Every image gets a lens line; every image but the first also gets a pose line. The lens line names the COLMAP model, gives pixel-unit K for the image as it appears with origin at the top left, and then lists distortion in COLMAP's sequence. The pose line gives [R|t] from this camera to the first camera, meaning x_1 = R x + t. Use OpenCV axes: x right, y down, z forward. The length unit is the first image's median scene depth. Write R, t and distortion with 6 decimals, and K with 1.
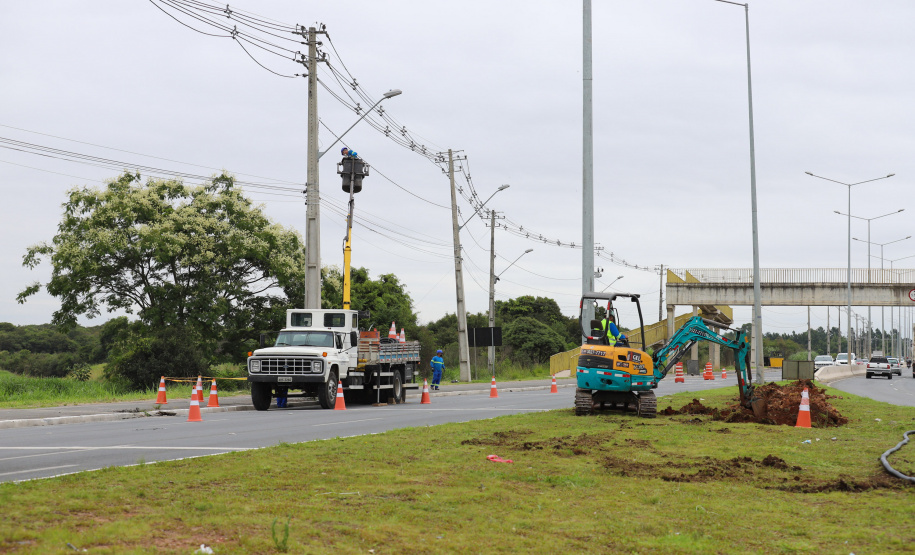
lens RADIAL K [[1859.0, 0, 455.0], [0, 1859.0, 275.1], [0, 0, 1]] dist [0.031392, 0.000000]
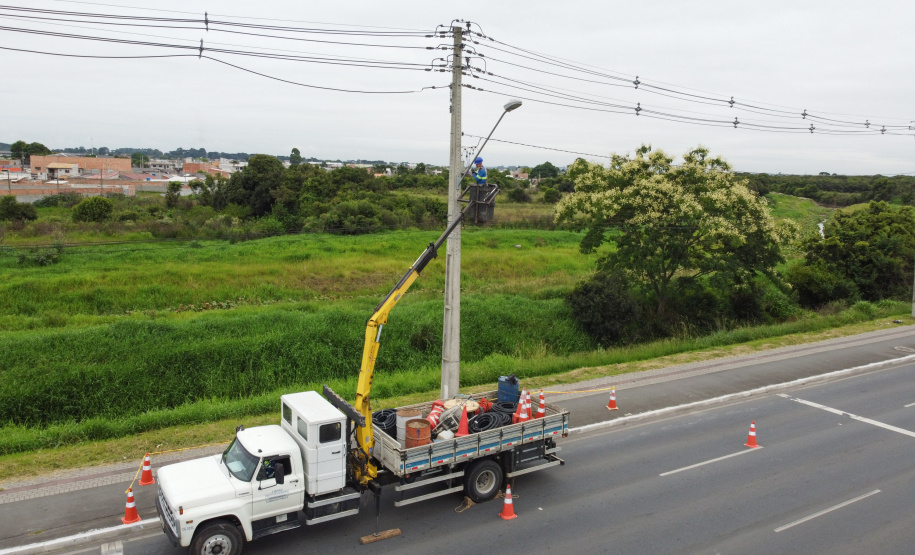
lens RADIAL K [[696.2, 0, 460.8], [0, 696.2, 260.6], [0, 0, 1]] dist [-0.001433, -0.001207]
pose [[0.717653, 0.105072, -0.688429, 0.109260], [0.005851, 0.987608, 0.156834, -0.056287], [0.696376, -0.116580, 0.708145, 0.551527]]
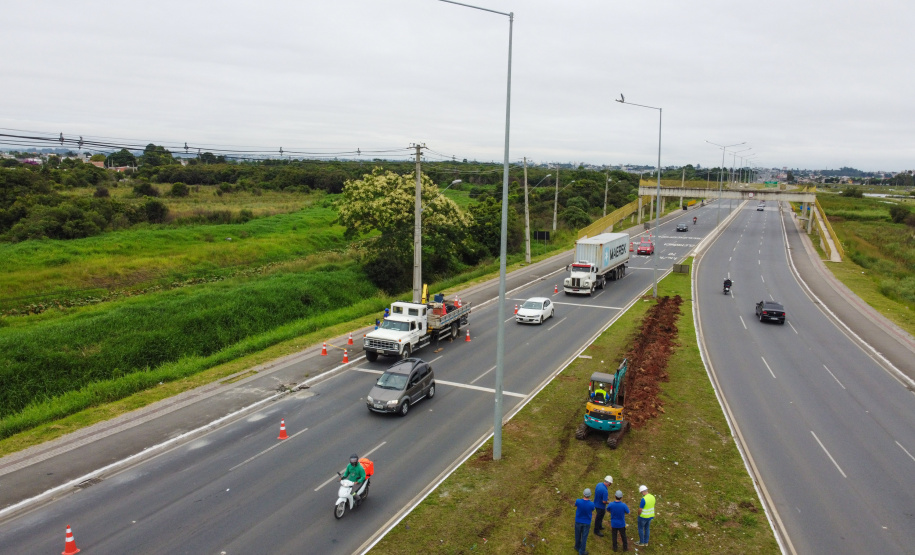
lens RADIAL K [[696.2, 0, 458.4], [0, 696.2, 274.4], [0, 0, 1]] dist [-0.001433, -0.001207]
pose [[0.986381, 0.047132, -0.157581, 0.062495], [-0.015386, 0.980304, 0.196896, -0.104125], [0.163757, -0.191790, 0.967678, 0.195927]]
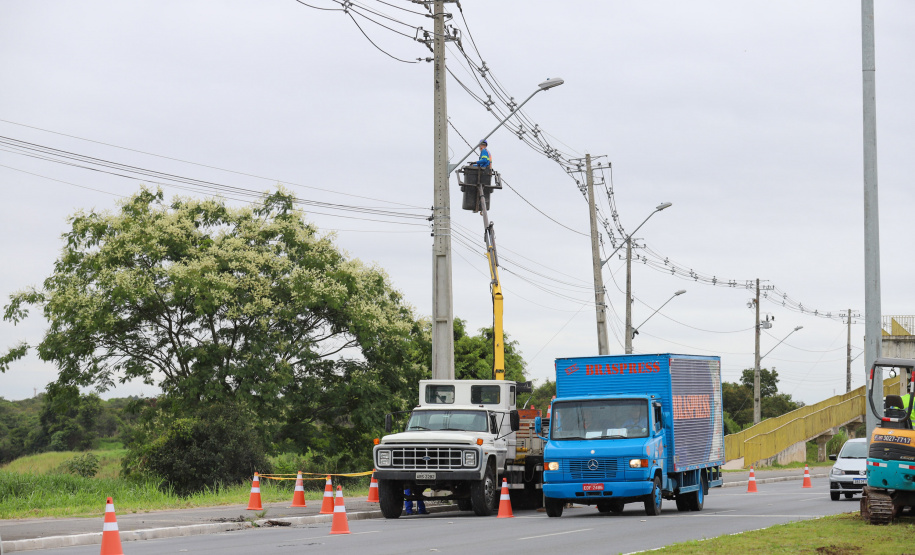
lens RADIAL K [[2645.6, 0, 454.2], [0, 2645.6, 280.3], [0, 0, 1]] dist [0.064042, 0.000000]
pose [[0.999674, -0.006382, -0.024739, -0.033096], [0.005977, 0.999848, -0.016405, -0.002457], [0.024840, 0.016251, 0.999559, -0.028594]]
